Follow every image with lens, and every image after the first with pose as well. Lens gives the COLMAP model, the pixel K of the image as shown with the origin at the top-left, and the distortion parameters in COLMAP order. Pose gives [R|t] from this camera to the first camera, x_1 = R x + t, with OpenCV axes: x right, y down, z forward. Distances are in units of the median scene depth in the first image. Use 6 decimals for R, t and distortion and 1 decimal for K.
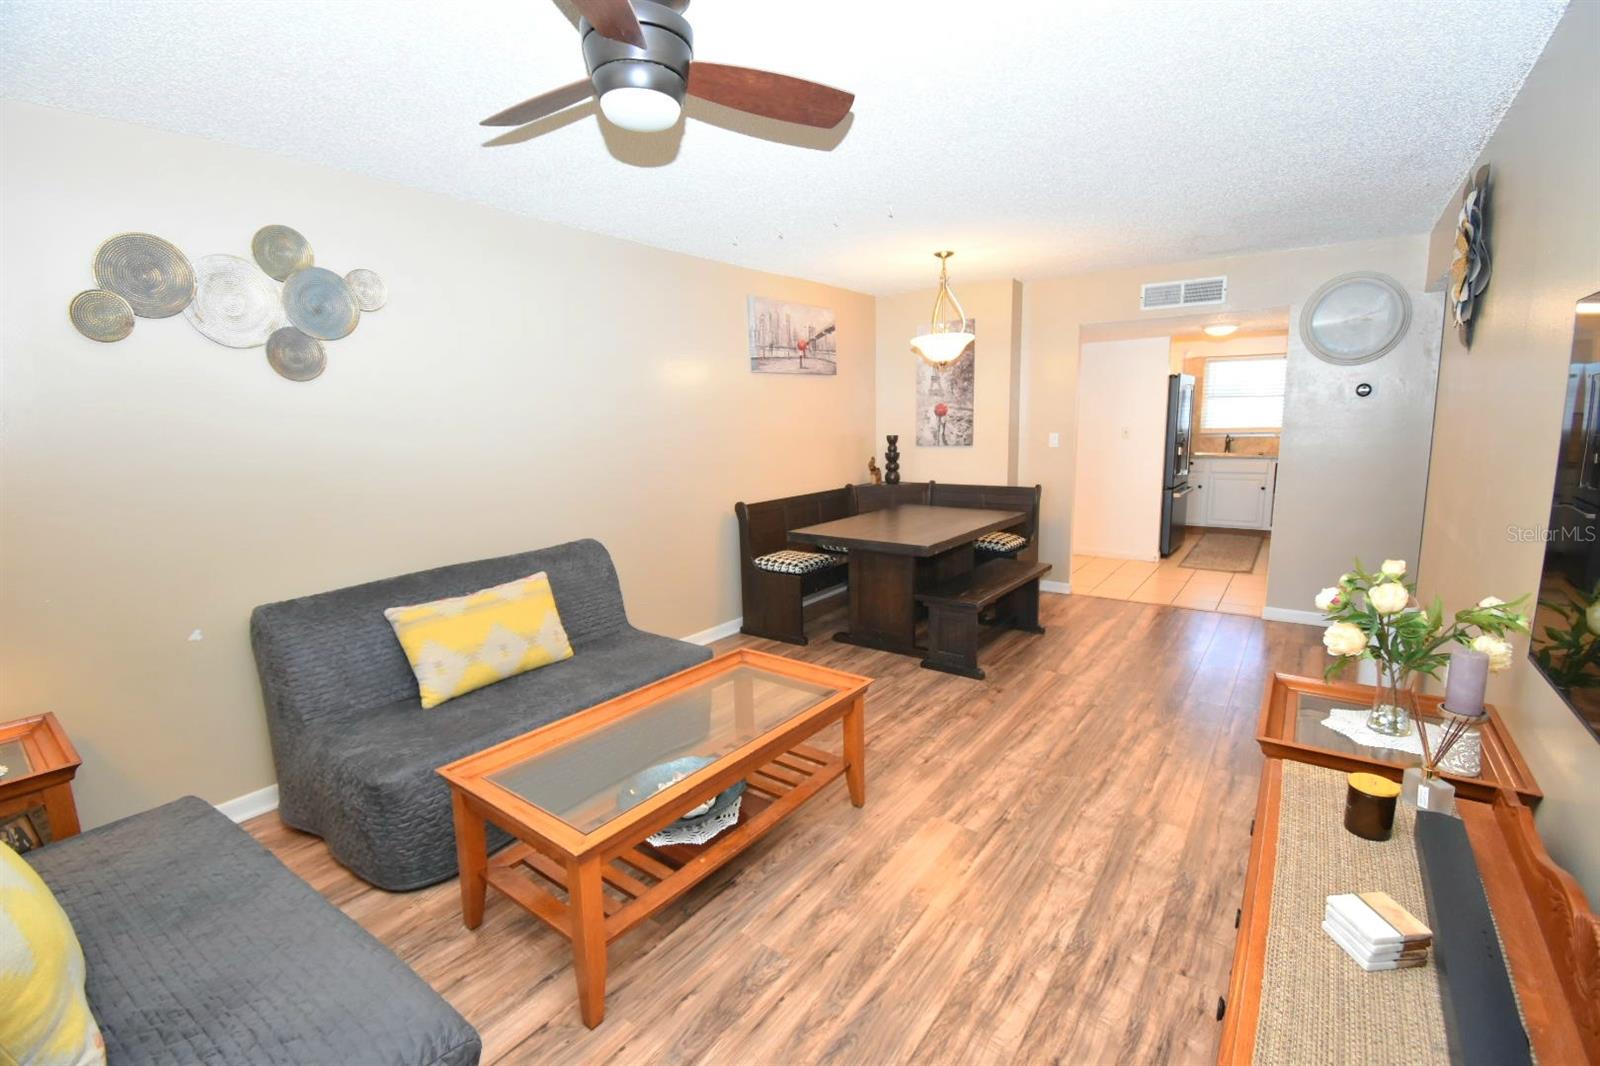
lens RADIAL K [[706.5, 0, 800.0], [0, 706.5, 533.0], [0, 0, 1]] dist [0.010414, -0.019854]
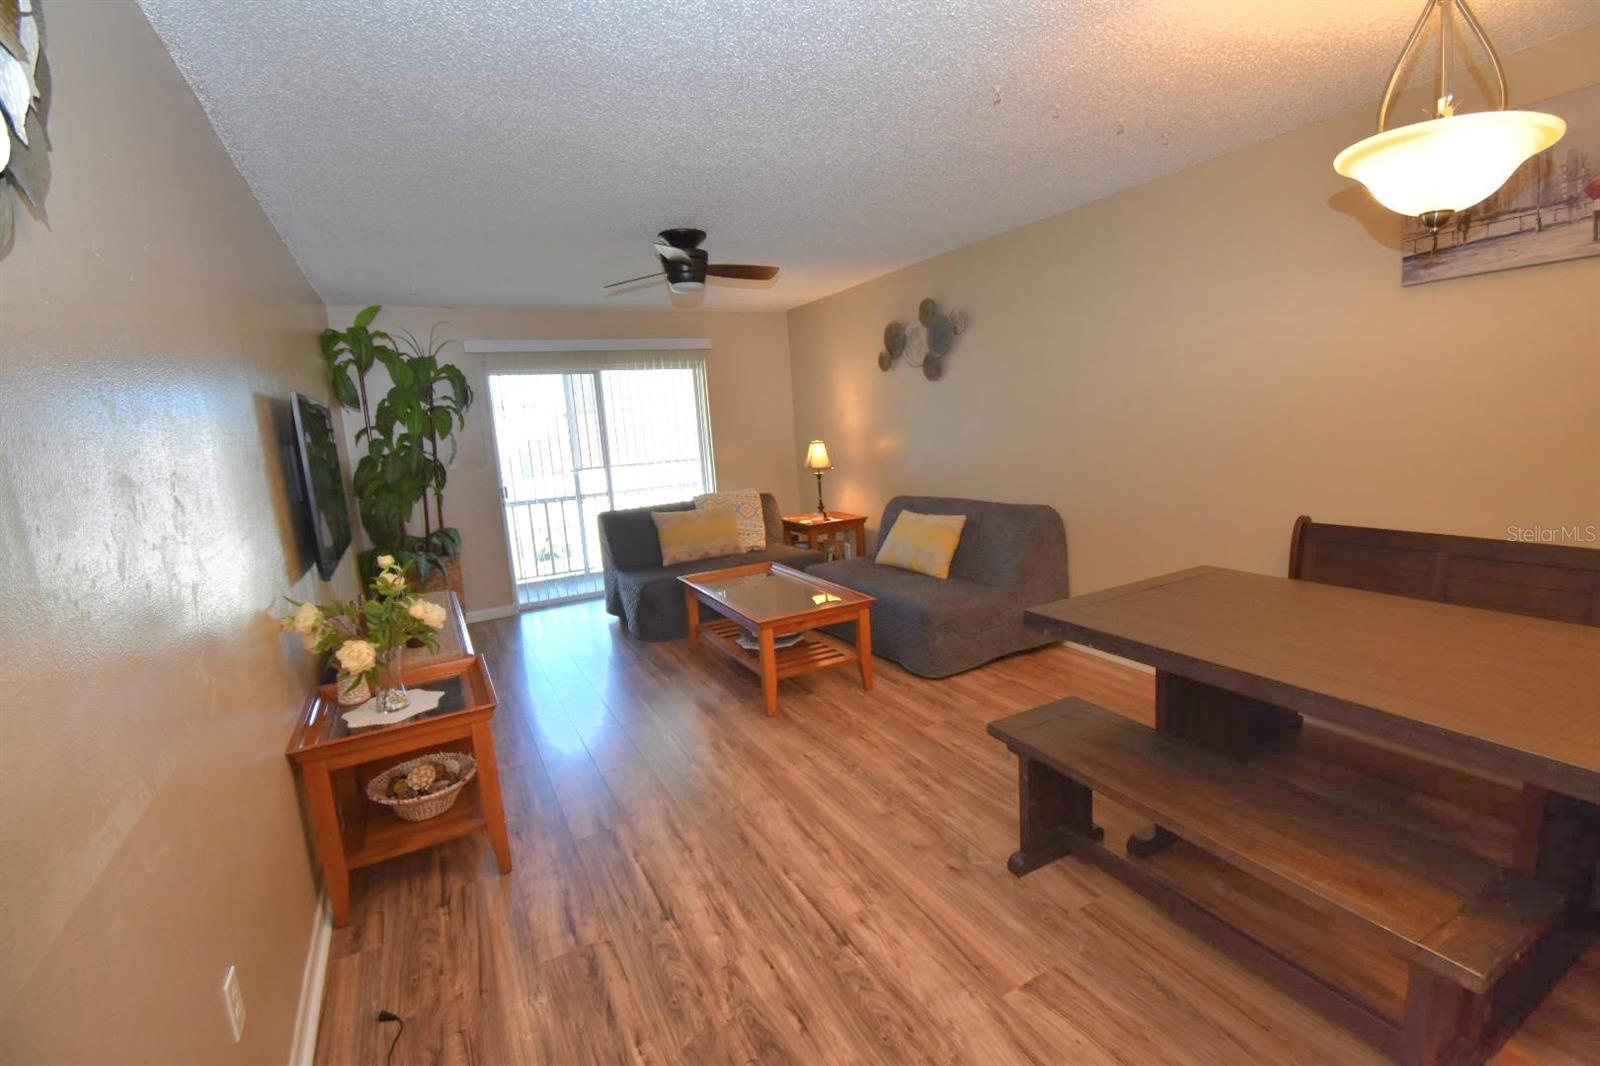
lens RADIAL K [[705.3, 0, 815.3], [0, 705.3, 529.3], [0, 0, 1]] dist [0.011402, -0.020437]
pose [[-0.417718, 0.191971, -0.888064, 1.207963], [-0.069836, 0.967748, 0.242045, -0.285665], [0.905889, 0.163125, -0.390840, 1.617820]]
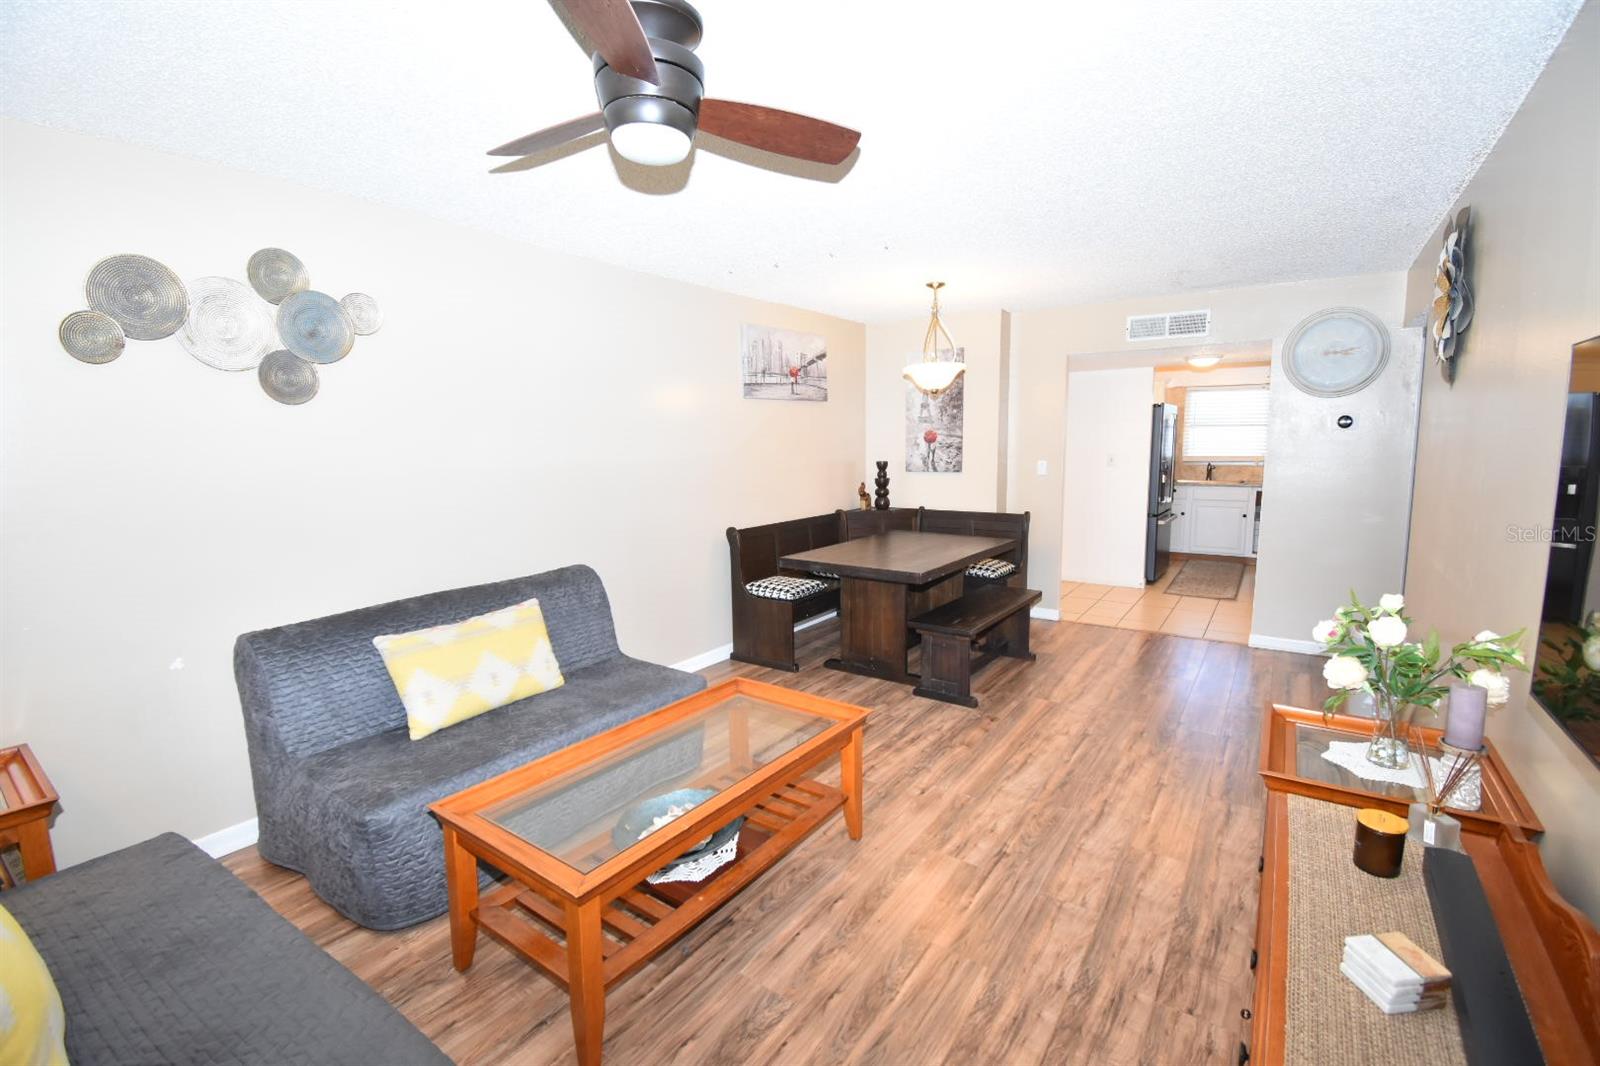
lens RADIAL K [[706.5, 0, 800.0], [0, 706.5, 533.0], [0, 0, 1]] dist [0.010414, -0.019854]
pose [[0.999706, 0.006237, 0.023435, -0.022105], [-0.005492, 0.999482, -0.031714, -0.009043], [-0.023621, 0.031576, 0.999222, 0.004084]]
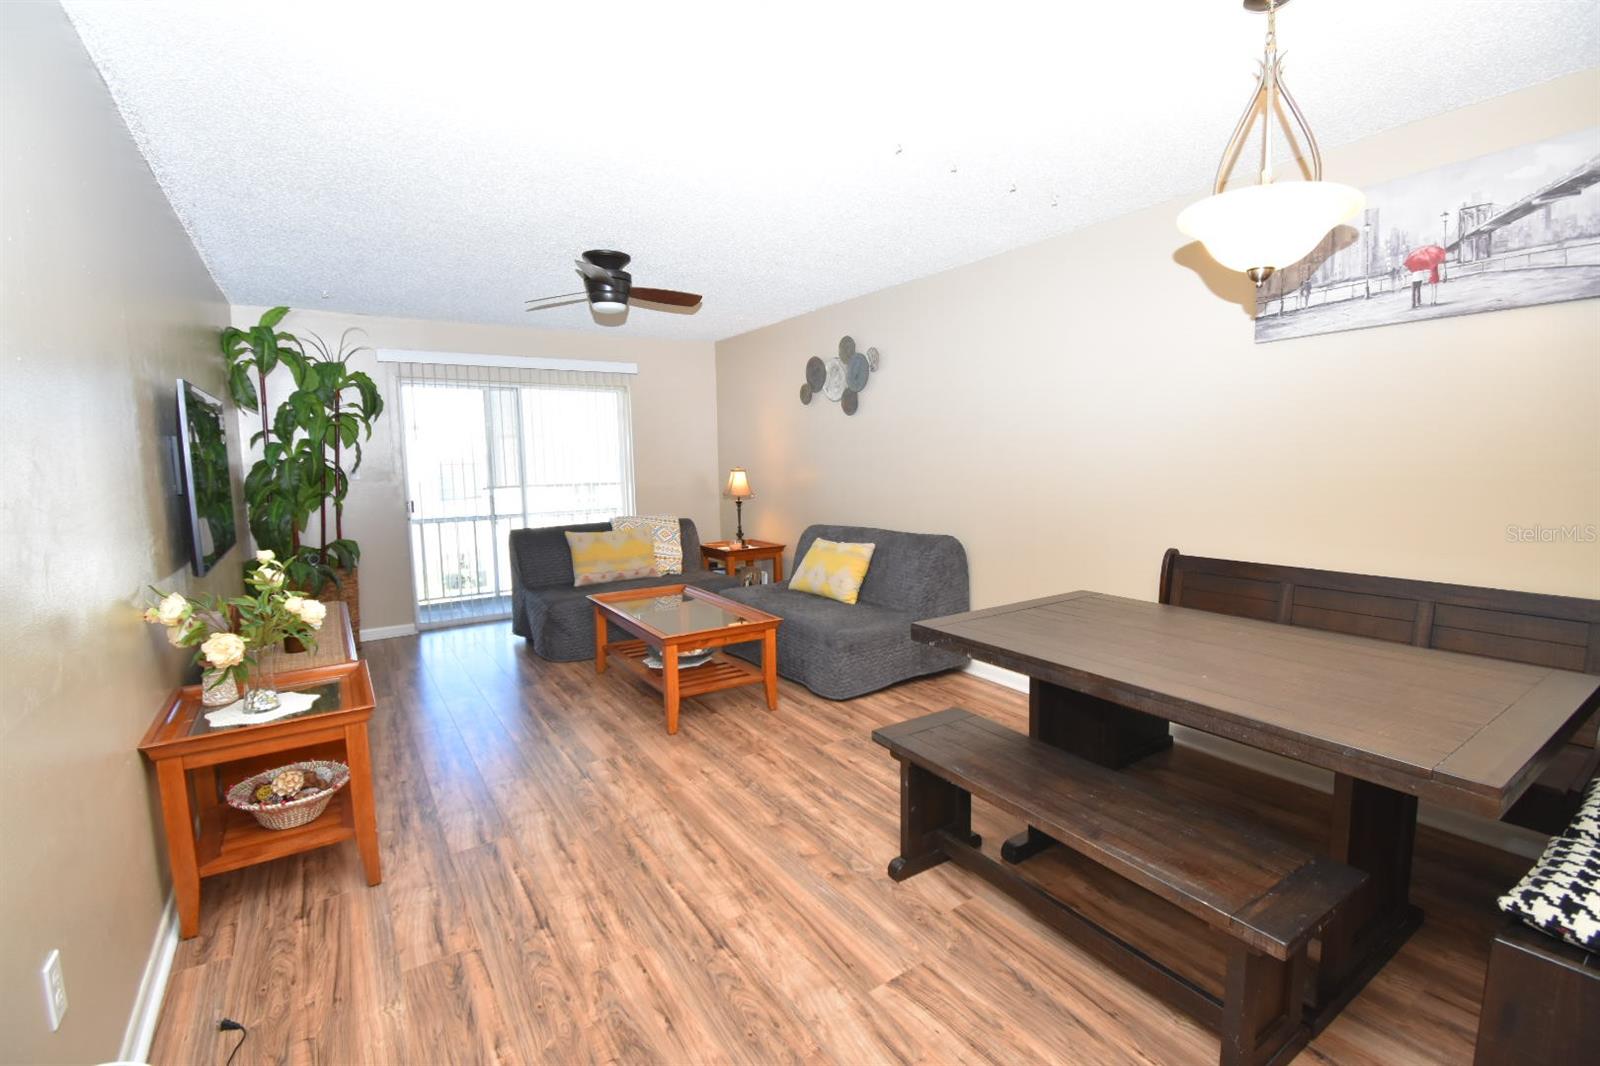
lens RADIAL K [[705.3, 0, 815.3], [0, 705.3, 529.3], [0, 0, 1]] dist [0.011402, -0.020437]
pose [[-0.334792, 0.128346, -0.933510, 1.225418], [-0.125106, 0.975856, 0.179036, -0.260870], [0.933950, 0.176728, -0.310652, 1.676293]]
